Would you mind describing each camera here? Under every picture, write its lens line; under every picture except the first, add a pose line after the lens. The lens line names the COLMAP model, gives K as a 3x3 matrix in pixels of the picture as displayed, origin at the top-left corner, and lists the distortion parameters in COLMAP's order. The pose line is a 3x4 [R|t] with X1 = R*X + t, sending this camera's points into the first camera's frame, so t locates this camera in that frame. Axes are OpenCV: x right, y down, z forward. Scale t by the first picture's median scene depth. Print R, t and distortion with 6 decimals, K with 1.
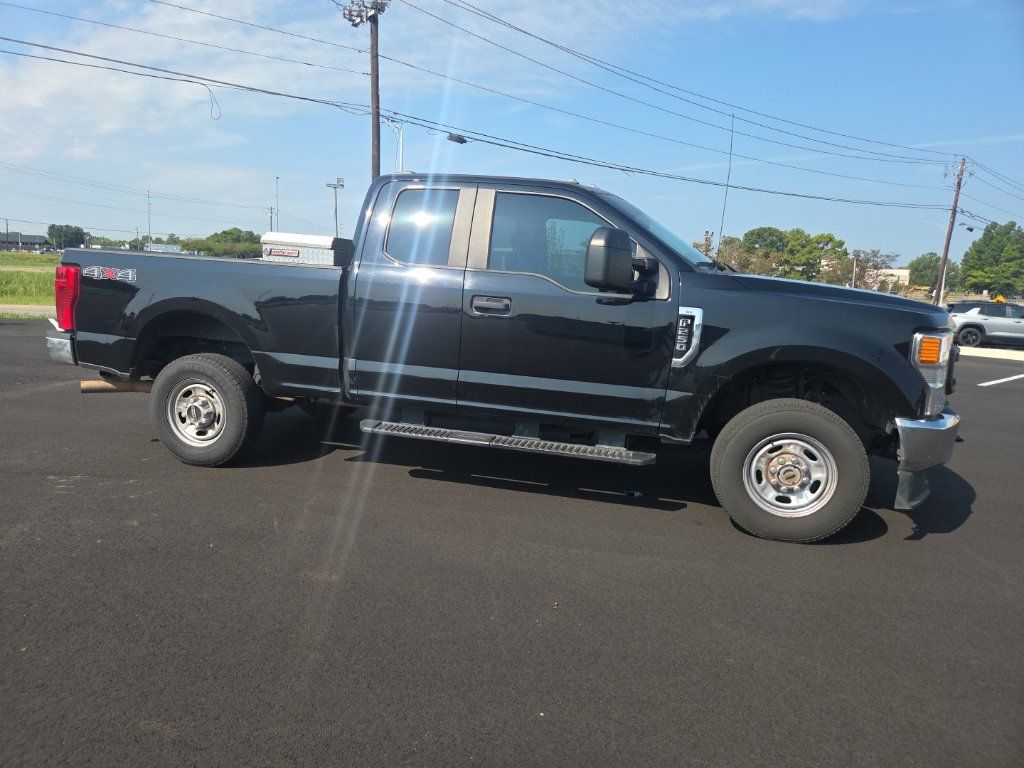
lens RADIAL K [[684.5, 0, 506.1], [0, 684.5, 385.4], [0, 0, 1]] dist [0.067484, -0.057105]
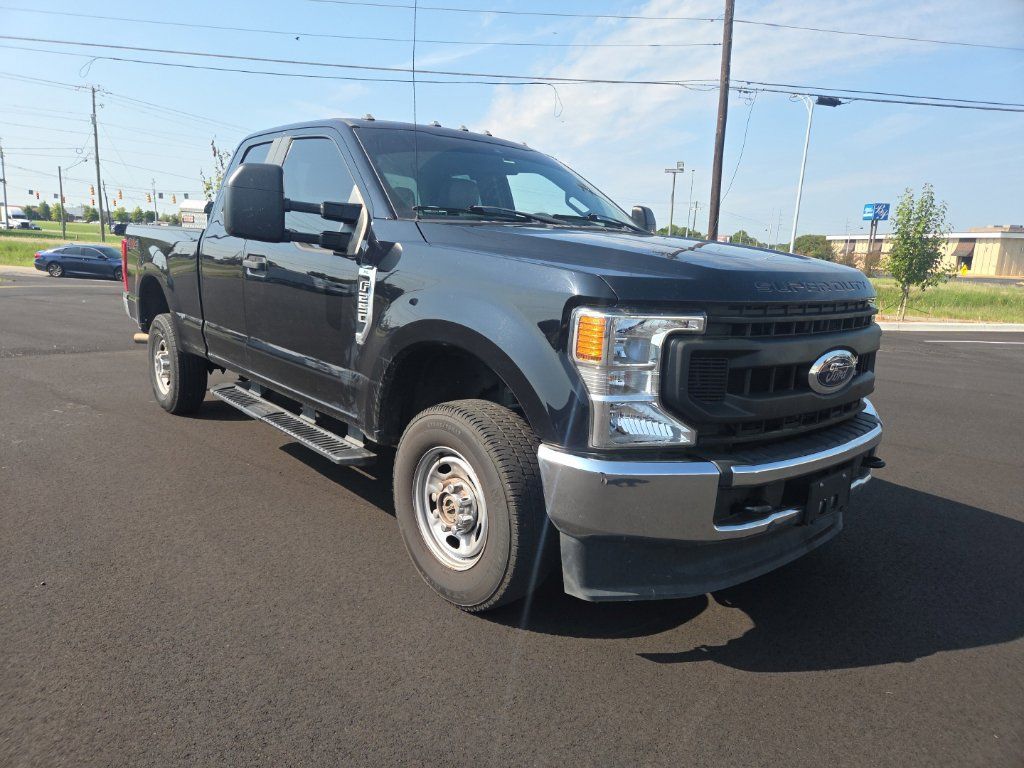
lens RADIAL K [[685.0, 0, 501.6], [0, 685.0, 403.1], [0, 0, 1]] dist [0.071217, -0.059301]
pose [[0.822607, 0.109776, -0.557912, 0.732171], [-0.092393, 0.993953, 0.059344, -0.018933], [0.561053, 0.002730, 0.827775, 0.403599]]
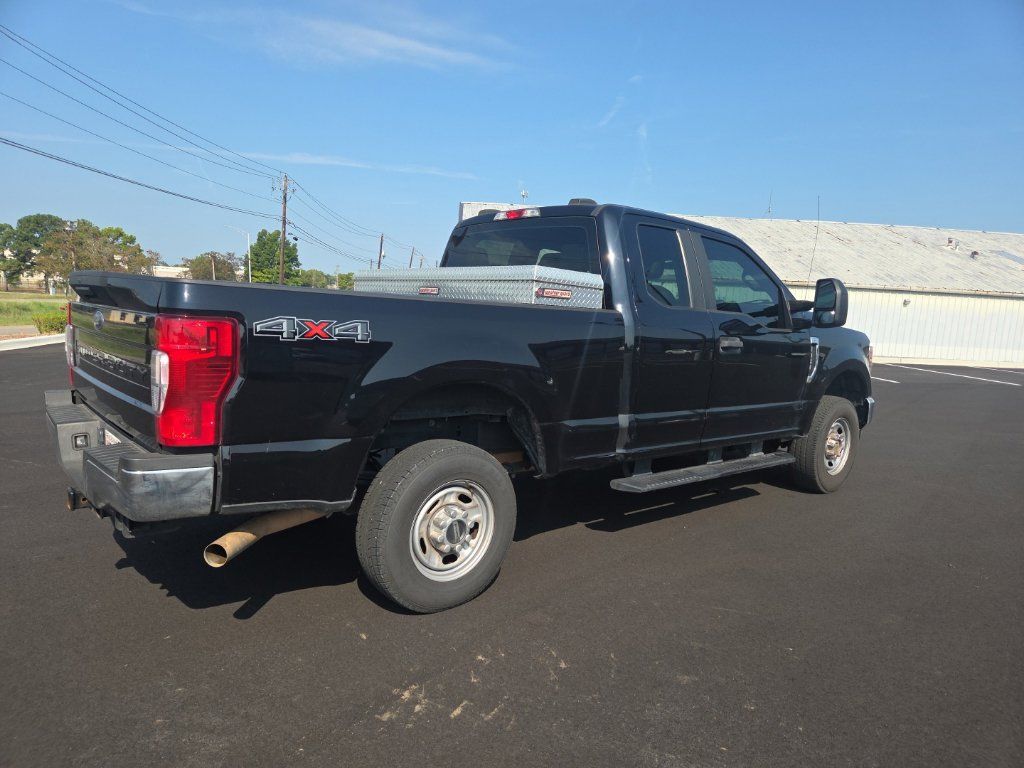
lens RADIAL K [[668.3, 0, 514.7], [0, 668.3, 411.1], [0, 0, 1]] dist [0.067053, -0.054606]
pose [[0.571567, -0.145247, 0.807598, -1.019644], [0.108544, 0.988943, 0.101041, -0.148415], [-0.813344, 0.029909, 0.581014, 0.631508]]
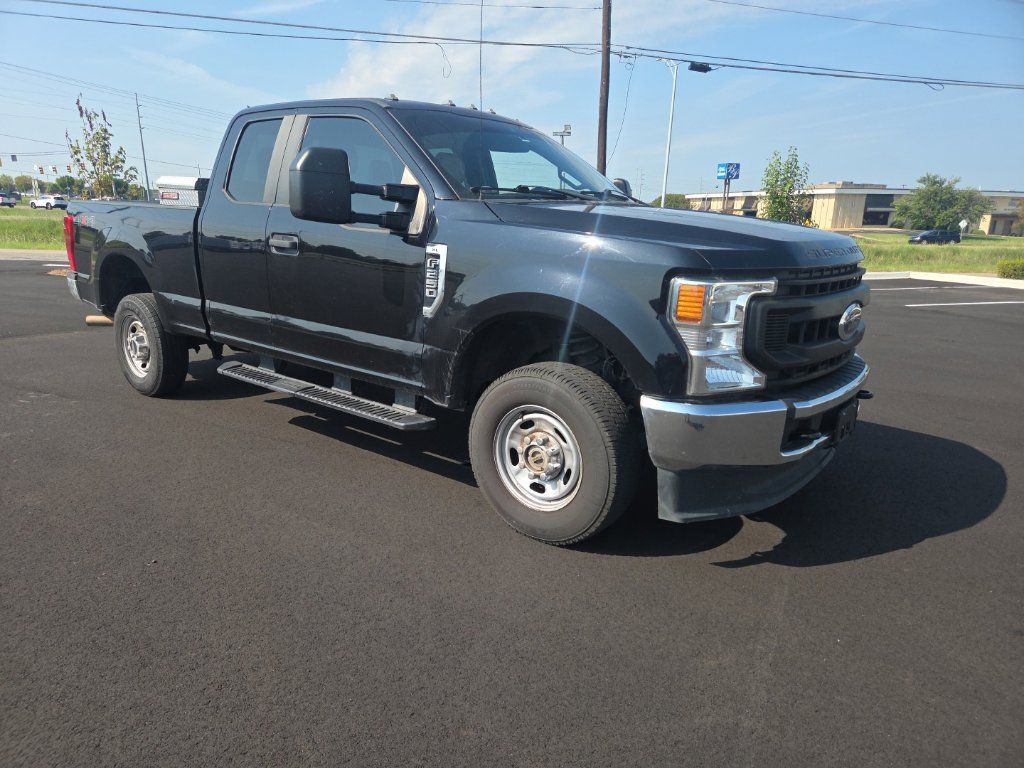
lens RADIAL K [[685.0, 0, 501.6], [0, 685.0, 403.1], [0, 0, 1]] dist [0.071217, -0.059301]
pose [[0.910191, 0.081474, -0.406098, 0.607717], [-0.044854, 0.994085, 0.098907, -0.008163], [0.411754, -0.071809, 0.908461, 0.241970]]
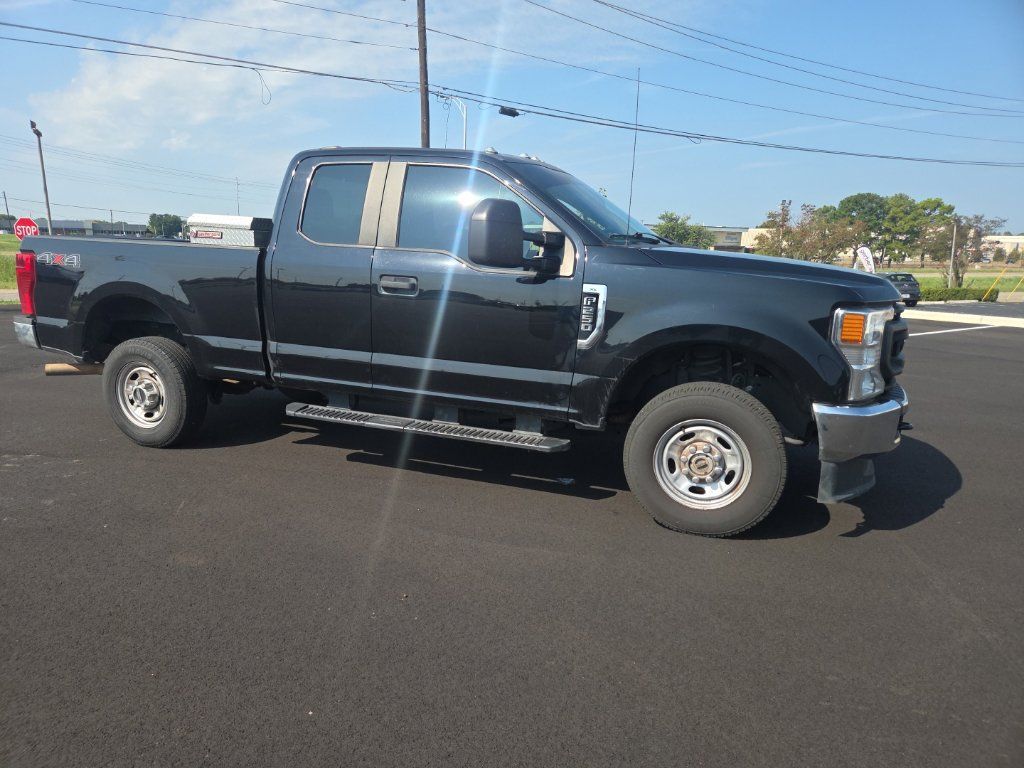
lens RADIAL K [[685.0, 0, 501.6], [0, 685.0, 403.1], [0, 0, 1]] dist [0.071217, -0.059301]
pose [[0.992934, 0.003540, -0.118612, 0.223997], [0.002937, 0.998516, 0.054383, -0.003289], [0.118629, -0.054348, 0.991450, 0.048896]]
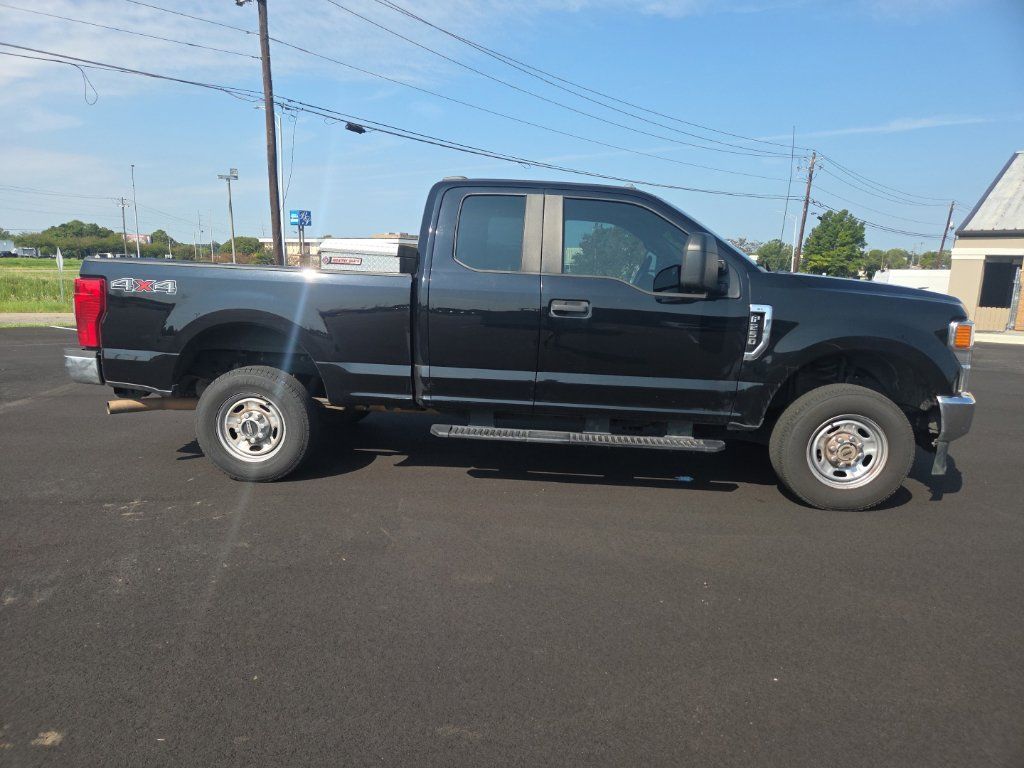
lens RADIAL K [[679.1, 0, 505.4], [0, 679.1, 403.1], [0, 0, 1]] dist [0.072244, -0.056305]
pose [[0.984499, -0.054079, 0.166842, -0.282327], [0.047632, 0.997964, 0.042407, -0.020733], [-0.168796, -0.033803, 0.985071, -0.005671]]
